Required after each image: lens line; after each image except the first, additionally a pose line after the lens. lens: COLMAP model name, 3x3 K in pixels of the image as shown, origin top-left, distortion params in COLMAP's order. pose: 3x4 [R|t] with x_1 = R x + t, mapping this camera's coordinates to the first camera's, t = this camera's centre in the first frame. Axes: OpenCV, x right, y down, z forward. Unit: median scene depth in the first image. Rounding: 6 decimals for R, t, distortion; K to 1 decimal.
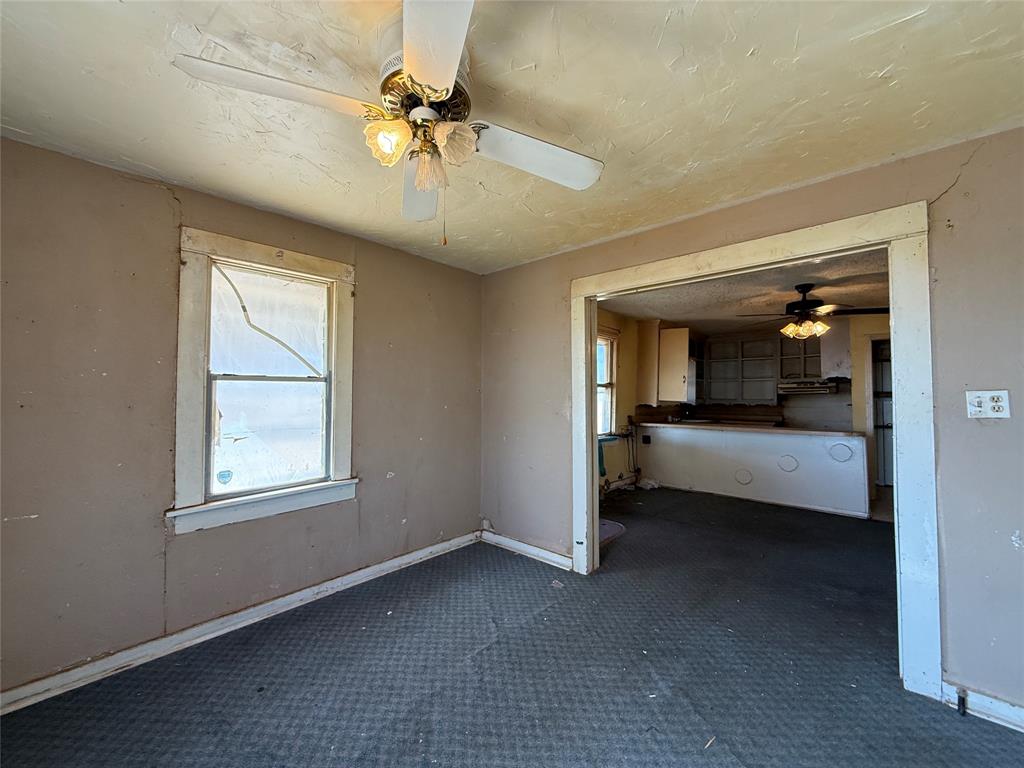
lens RADIAL K [[409.7, 0, 511.6], [0, 409.7, 383.1], [0, 0, 1]] dist [-0.001039, -0.000124]
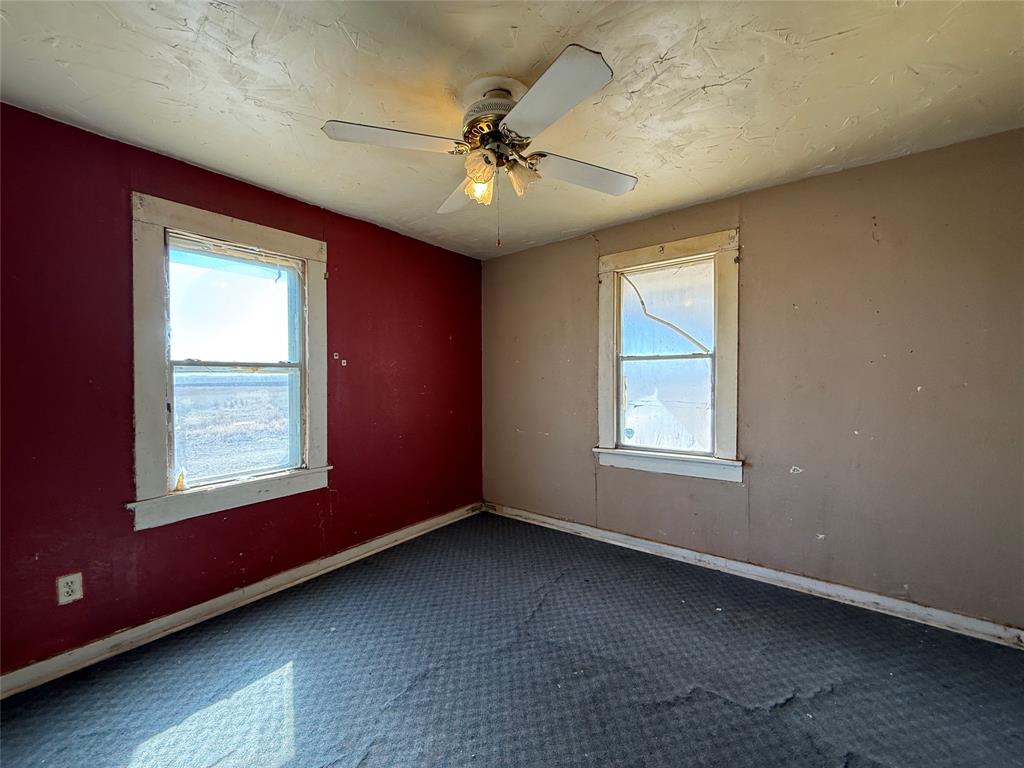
lens RADIAL K [[409.7, 0, 510.7], [0, 409.7, 384.0], [0, 0, 1]] dist [-0.001039, -0.000124]
pose [[0.076997, 0.014213, -0.996930, 0.555508], [0.030734, 0.999389, 0.016622, 0.031967], [0.996558, -0.031920, 0.076513, 0.478436]]
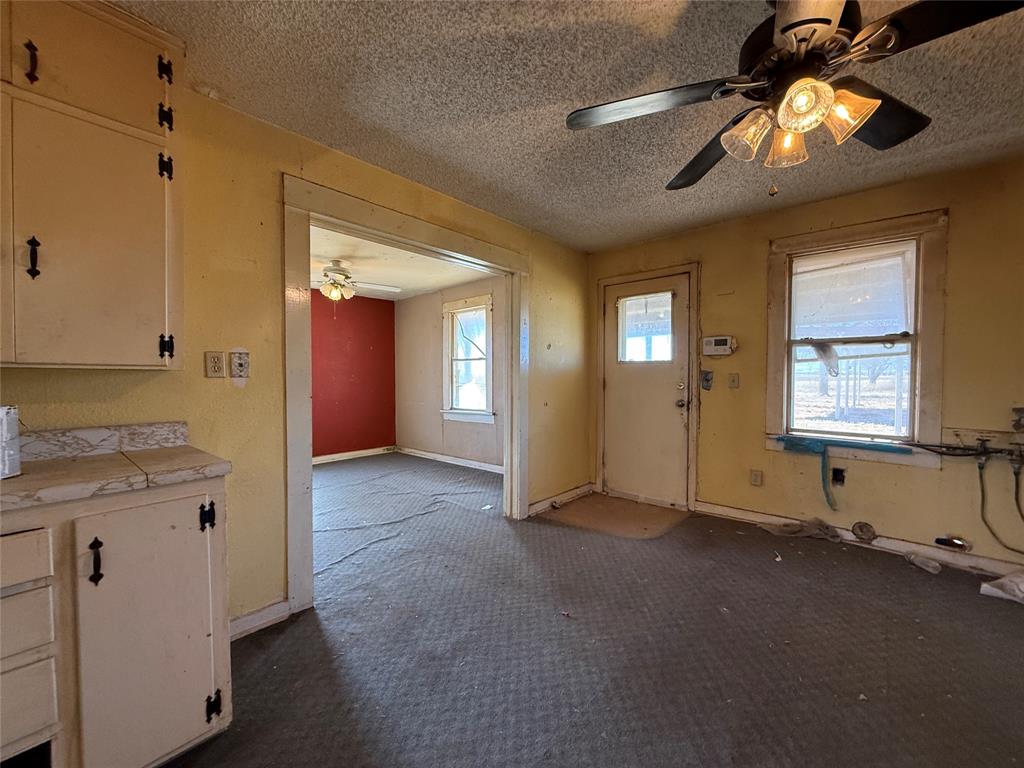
lens RADIAL K [[409.7, 0, 512.4], [0, 409.7, 387.0], [0, 0, 1]] dist [-0.001039, -0.000124]
pose [[0.002813, 0.022873, -0.999734, 1.602240], [0.028683, 0.999325, 0.022945, 0.090503], [0.999585, -0.028740, 0.002155, 1.231516]]
